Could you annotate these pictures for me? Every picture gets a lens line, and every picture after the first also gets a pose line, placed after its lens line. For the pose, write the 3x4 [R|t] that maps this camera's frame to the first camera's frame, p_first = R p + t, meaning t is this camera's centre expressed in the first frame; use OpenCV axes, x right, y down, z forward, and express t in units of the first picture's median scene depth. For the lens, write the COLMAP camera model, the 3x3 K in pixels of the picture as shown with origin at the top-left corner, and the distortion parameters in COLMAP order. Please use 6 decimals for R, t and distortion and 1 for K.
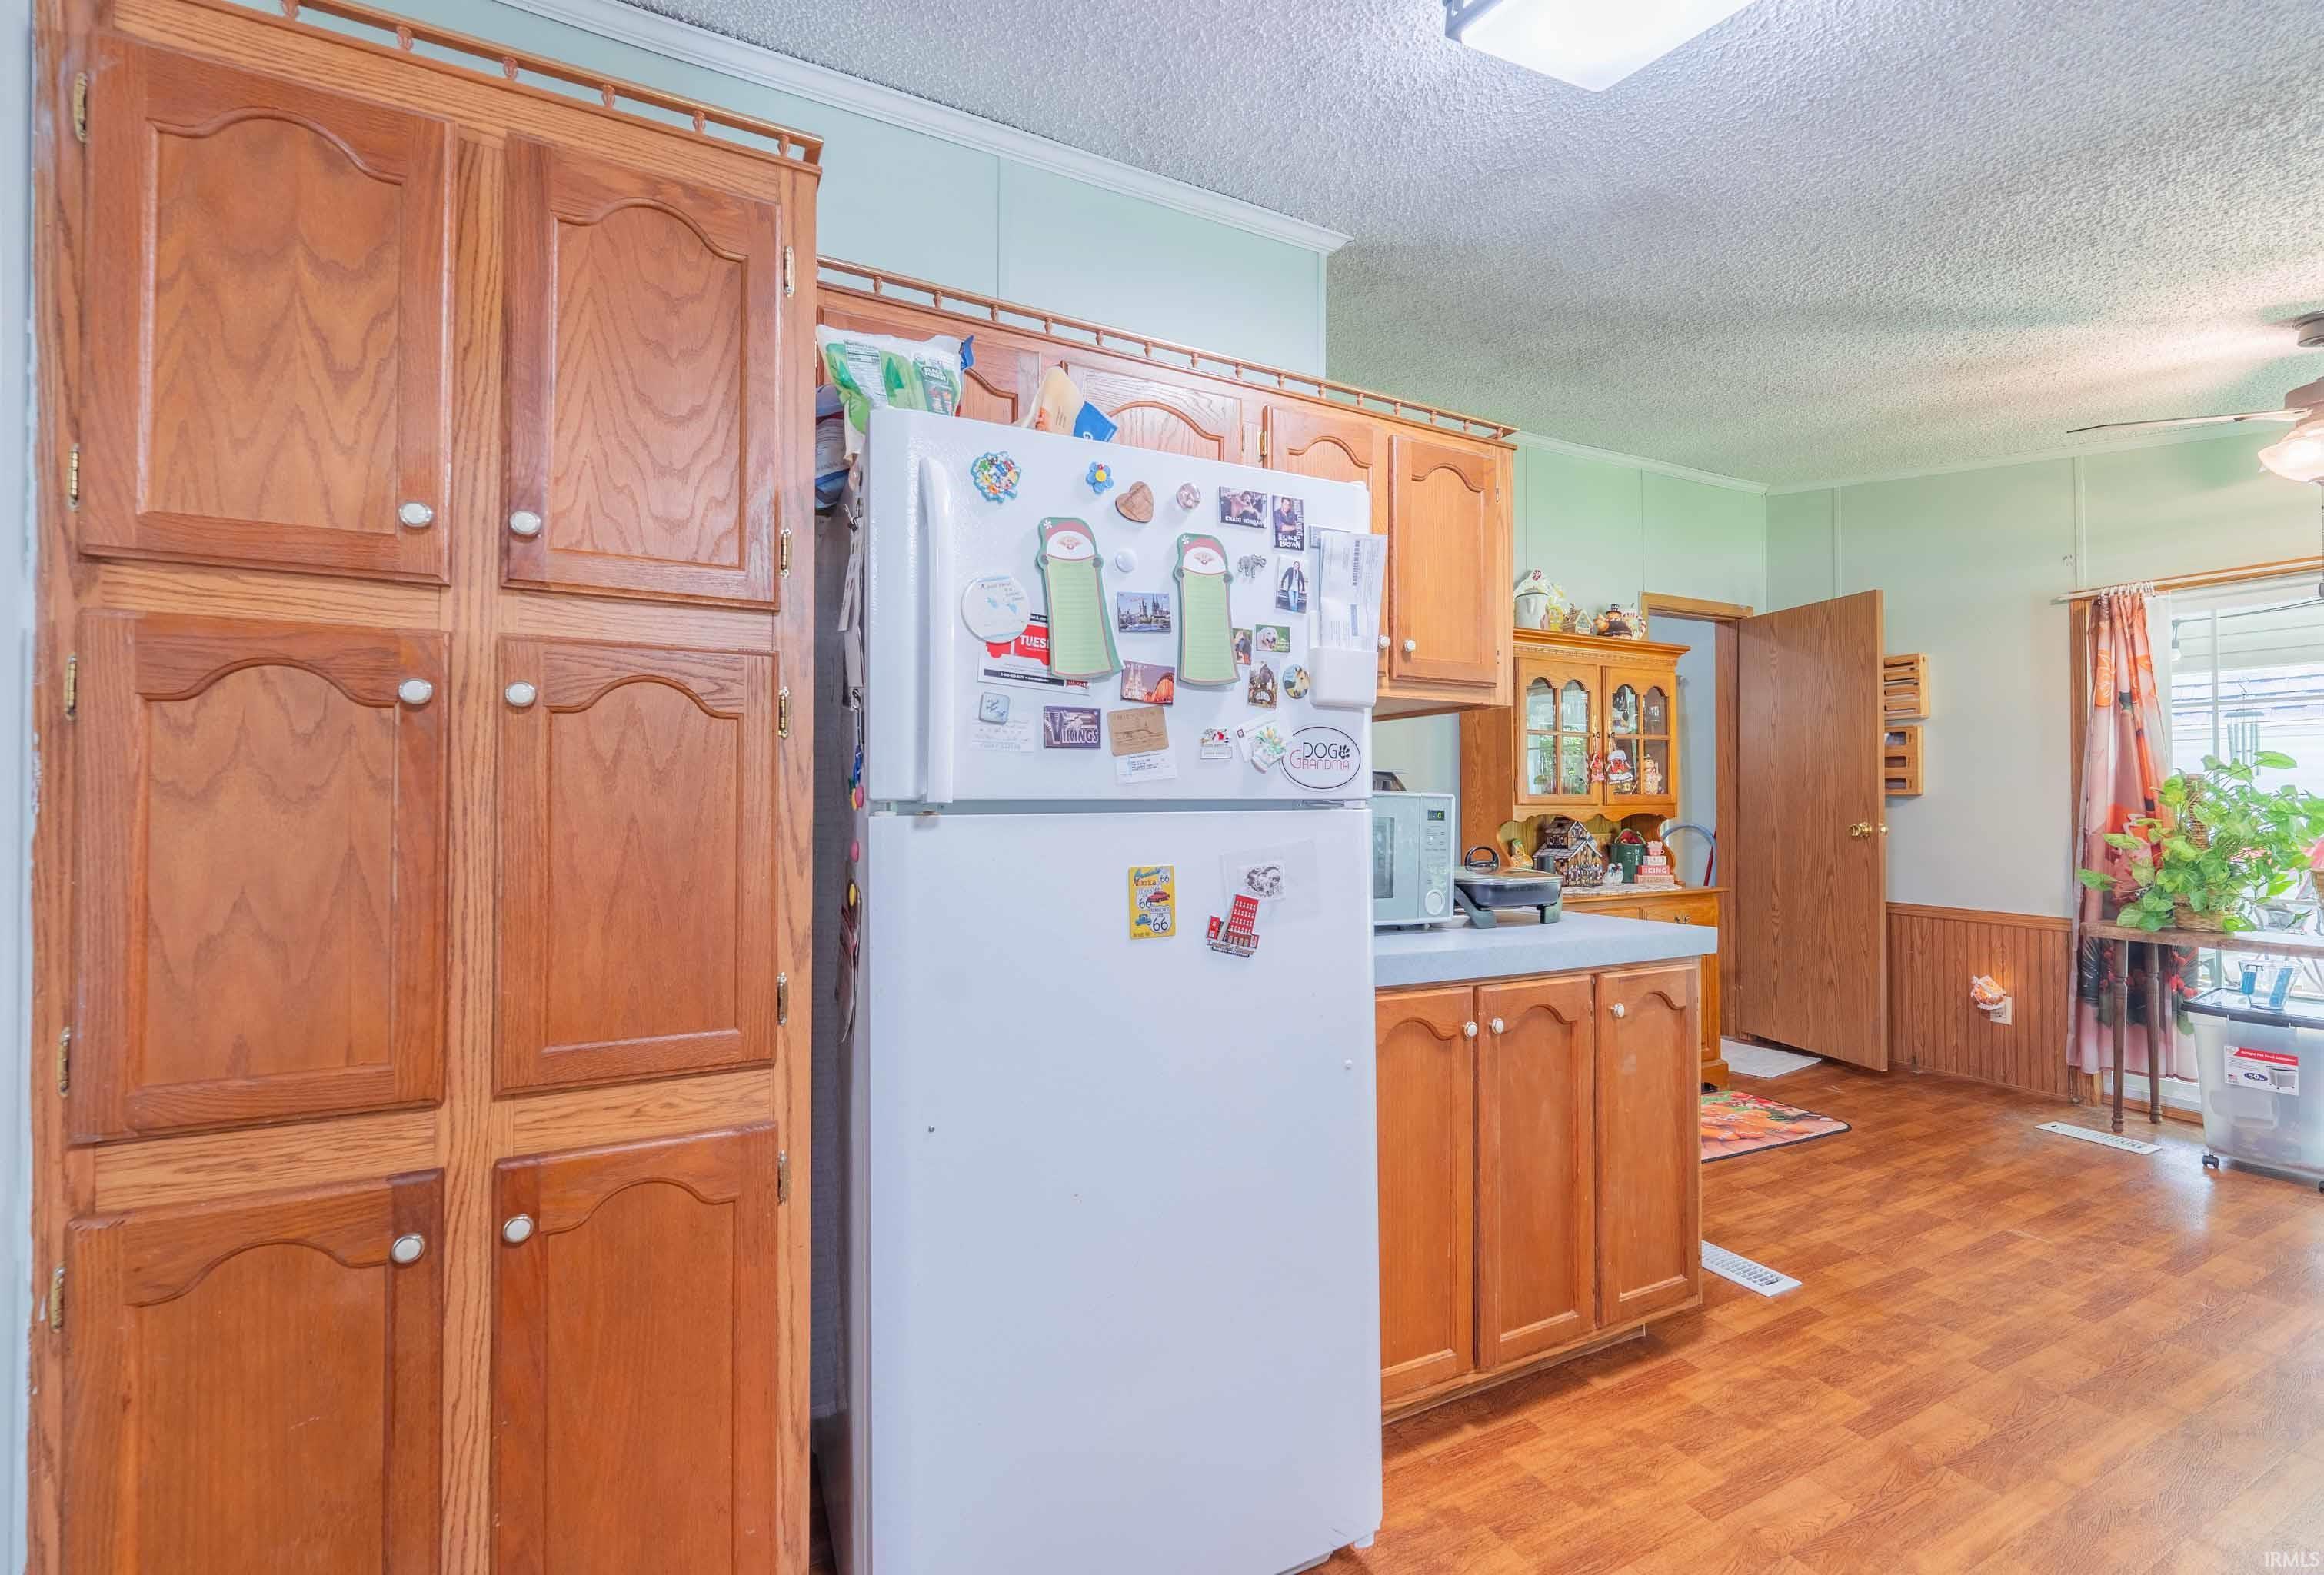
lens RADIAL K [[937.2, 0, 1142.2], [0, 937.2, 786.3], [0, 0, 1]] dist [-0.002283, -0.000661]
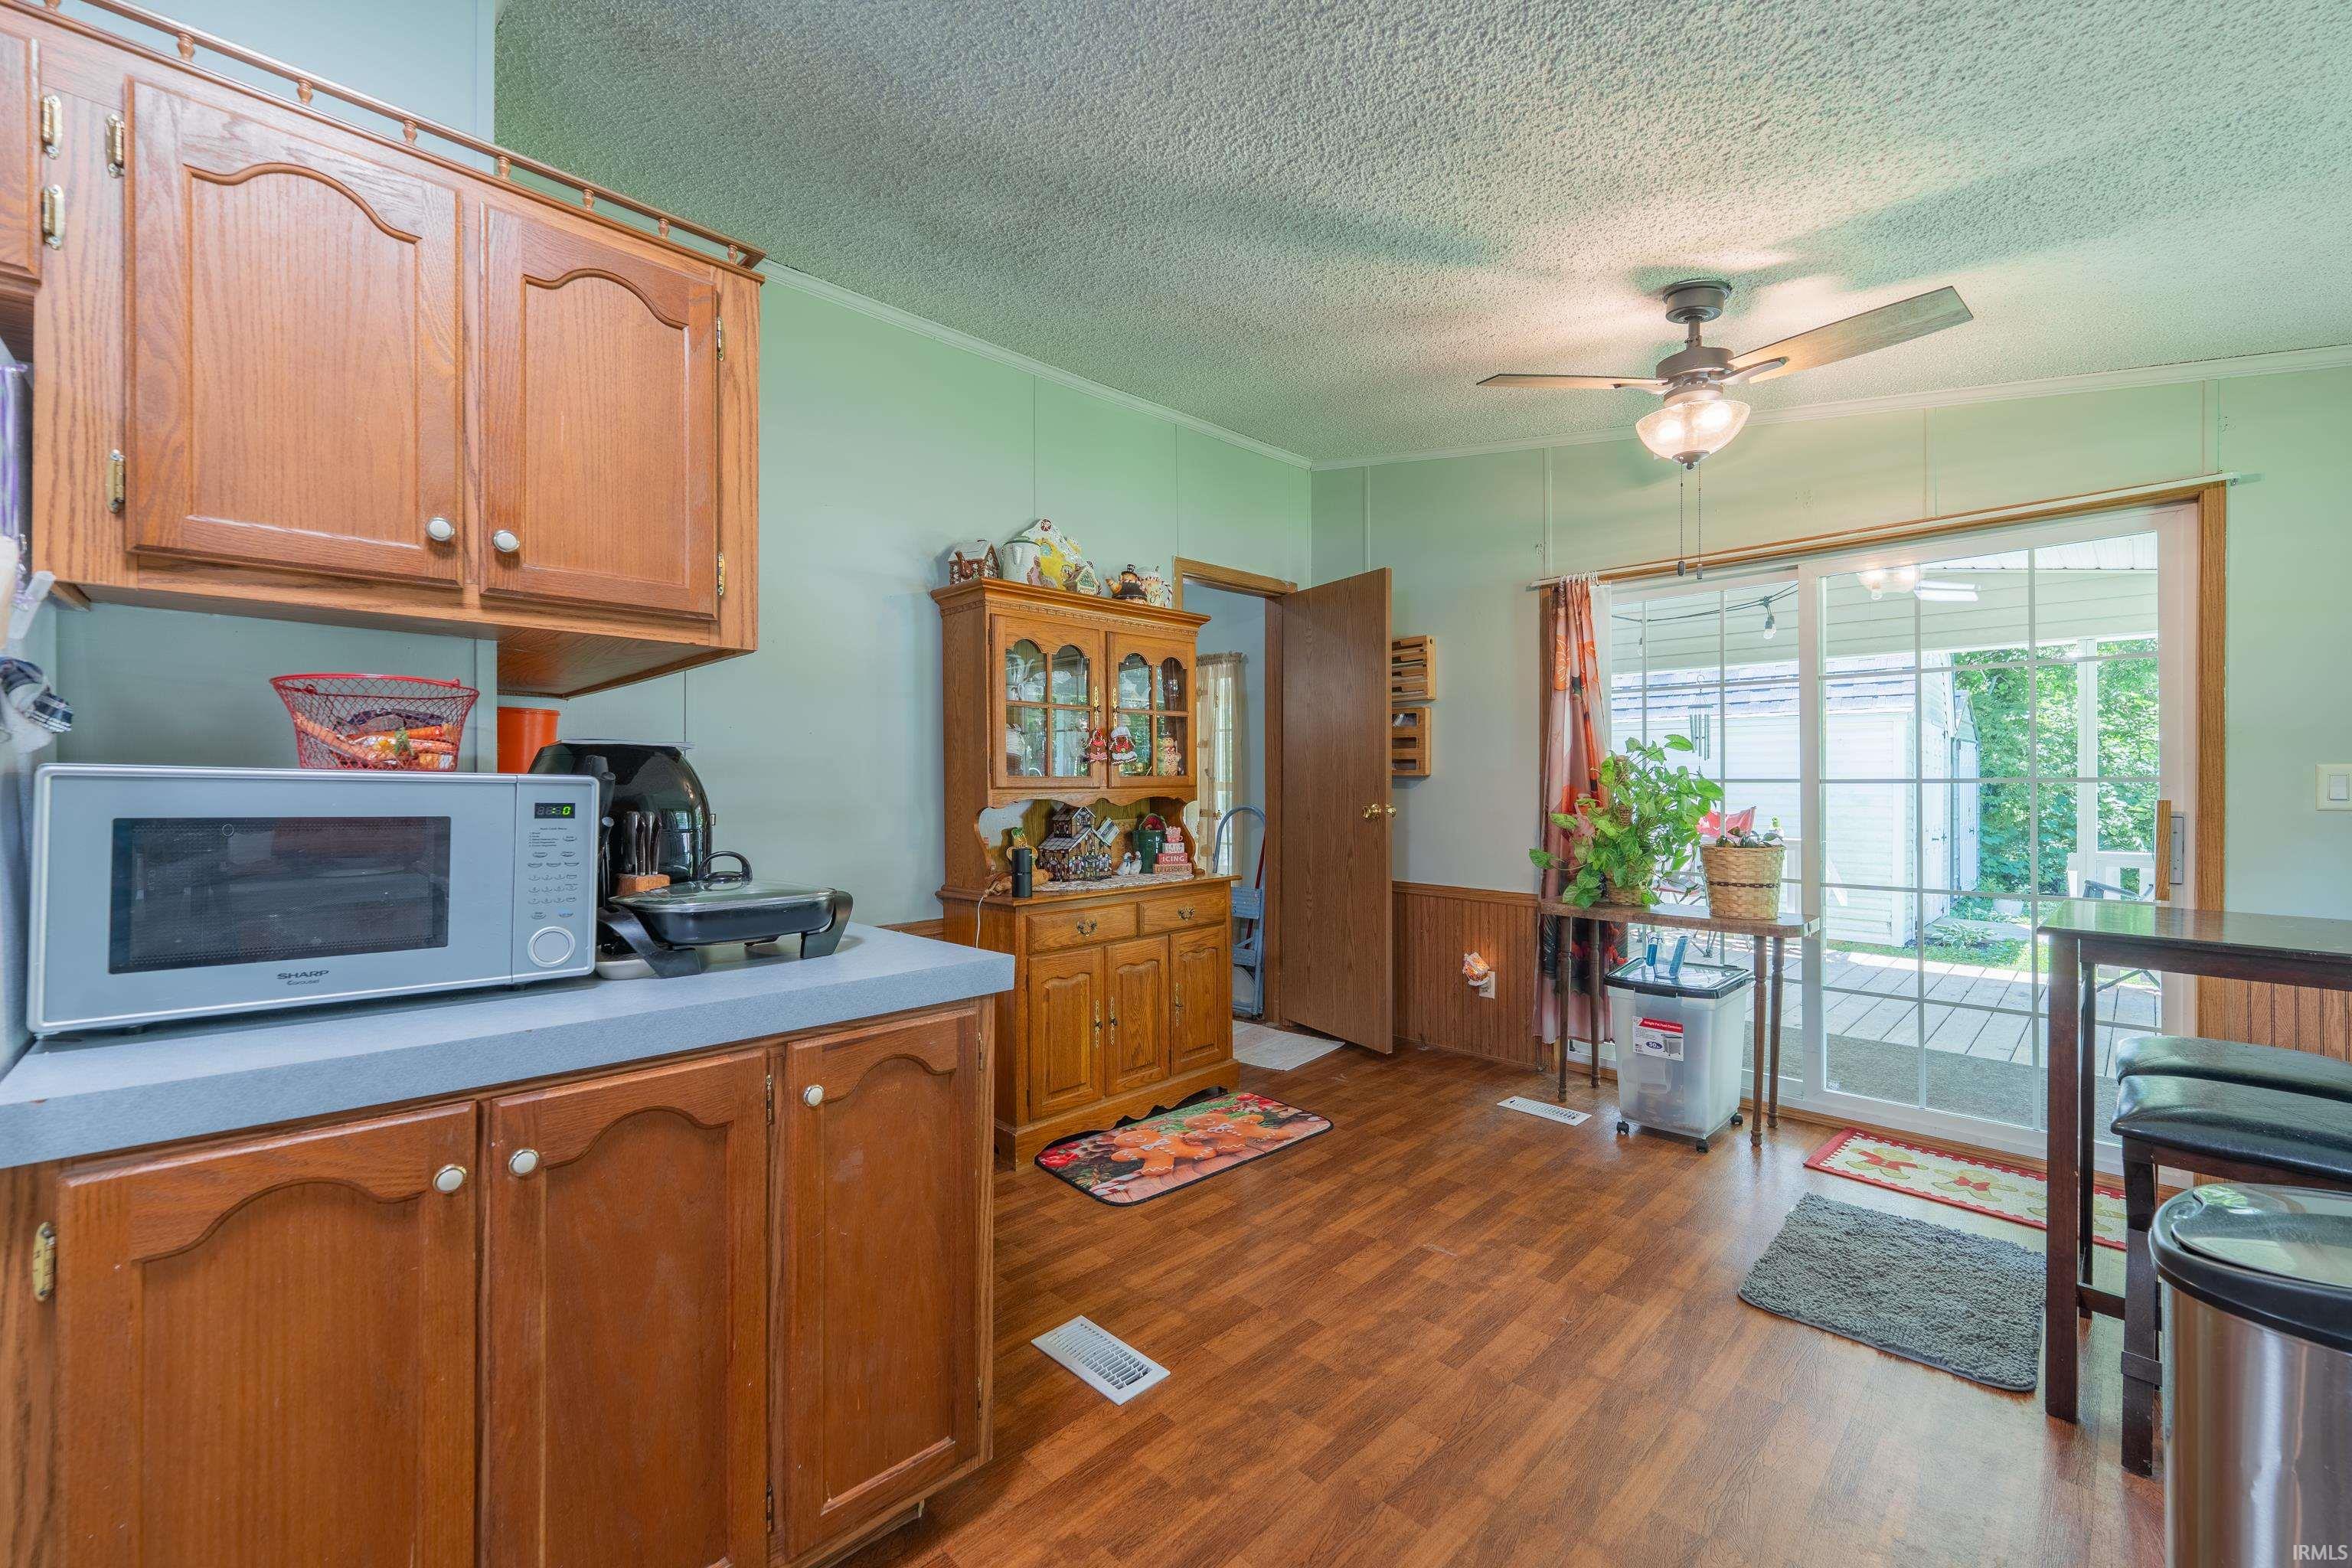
lens RADIAL K [[948.5, 0, 1156.0], [0, 948.5, 782.2], [0, 0, 1]] dist [-0.002283, -0.000661]
pose [[0.949721, -0.003789, 0.313074, 0.276451], [-0.001219, 0.999874, 0.015801, 0.000361], [-0.313094, -0.015388, 0.949597, 0.141906]]
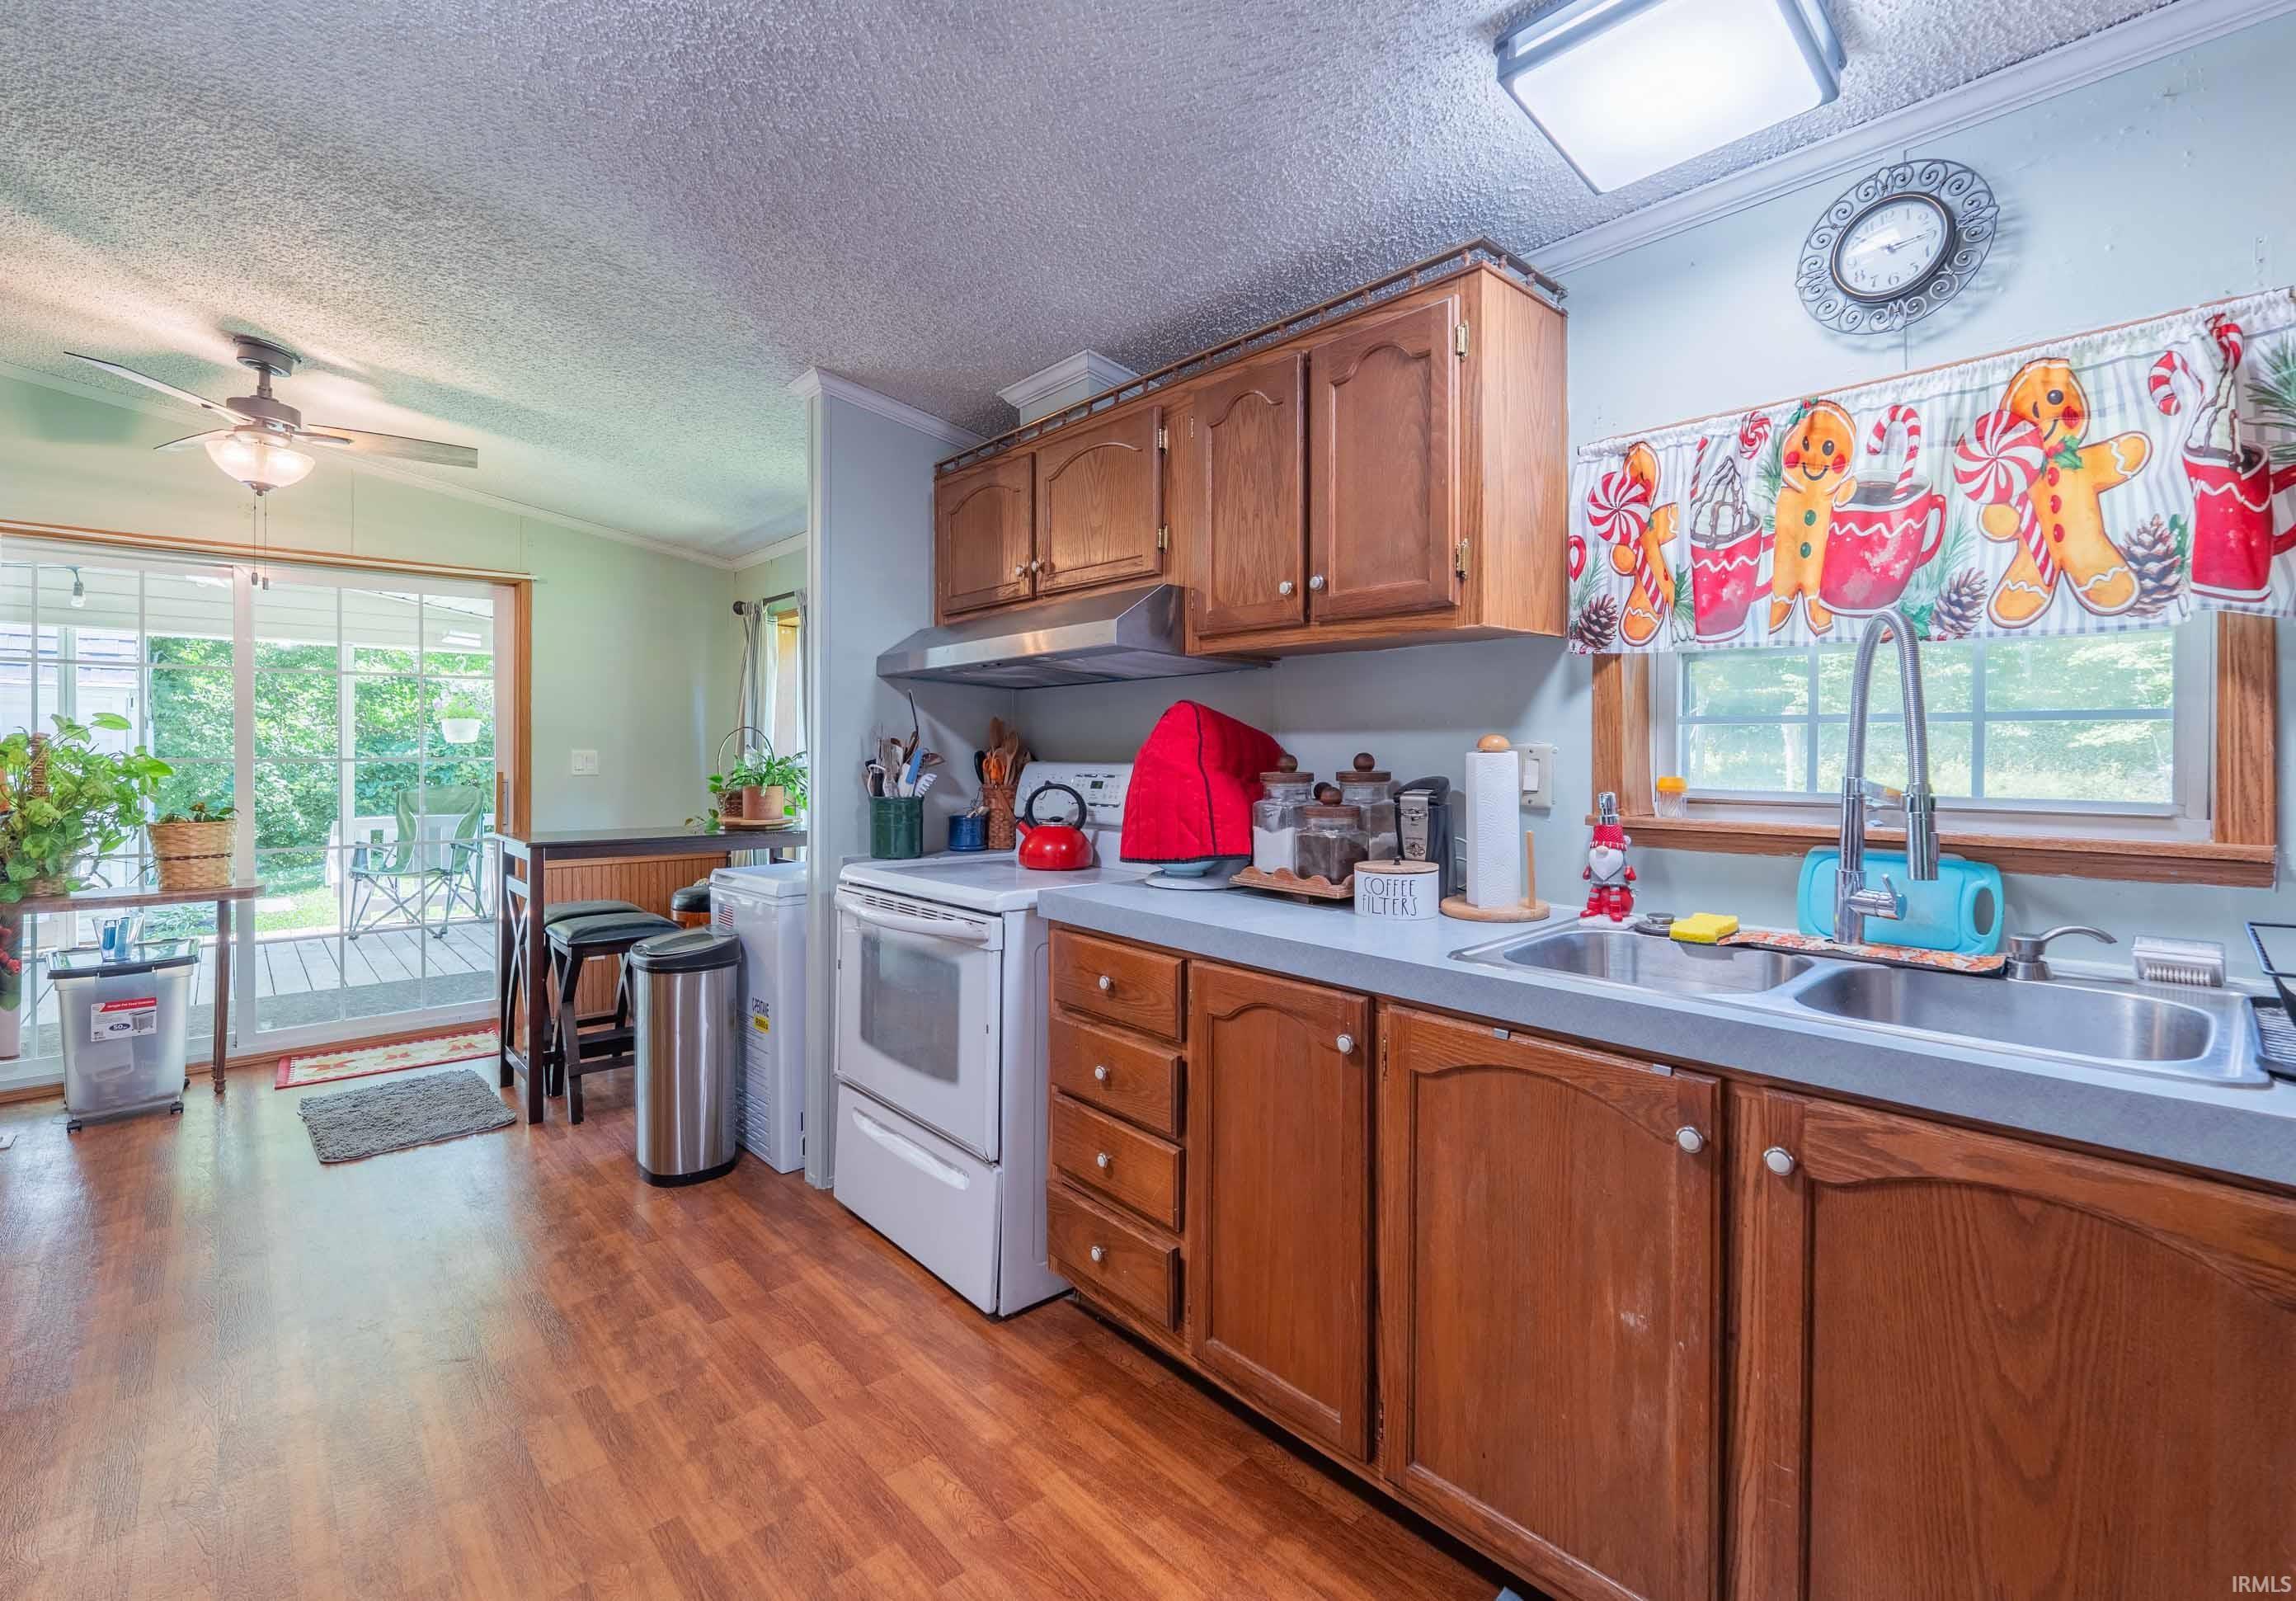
lens RADIAL K [[1014.1, 0, 1118.0], [0, 1014.1, 756.4], [0, 0, 1]] dist [-0.004045, -0.000001]
pose [[-0.262746, 0.000334, 0.964865, -0.150611], [-0.012020, 0.999921, -0.003620, 0.001180], [-0.964790, -0.012549, -0.262721, 0.190018]]
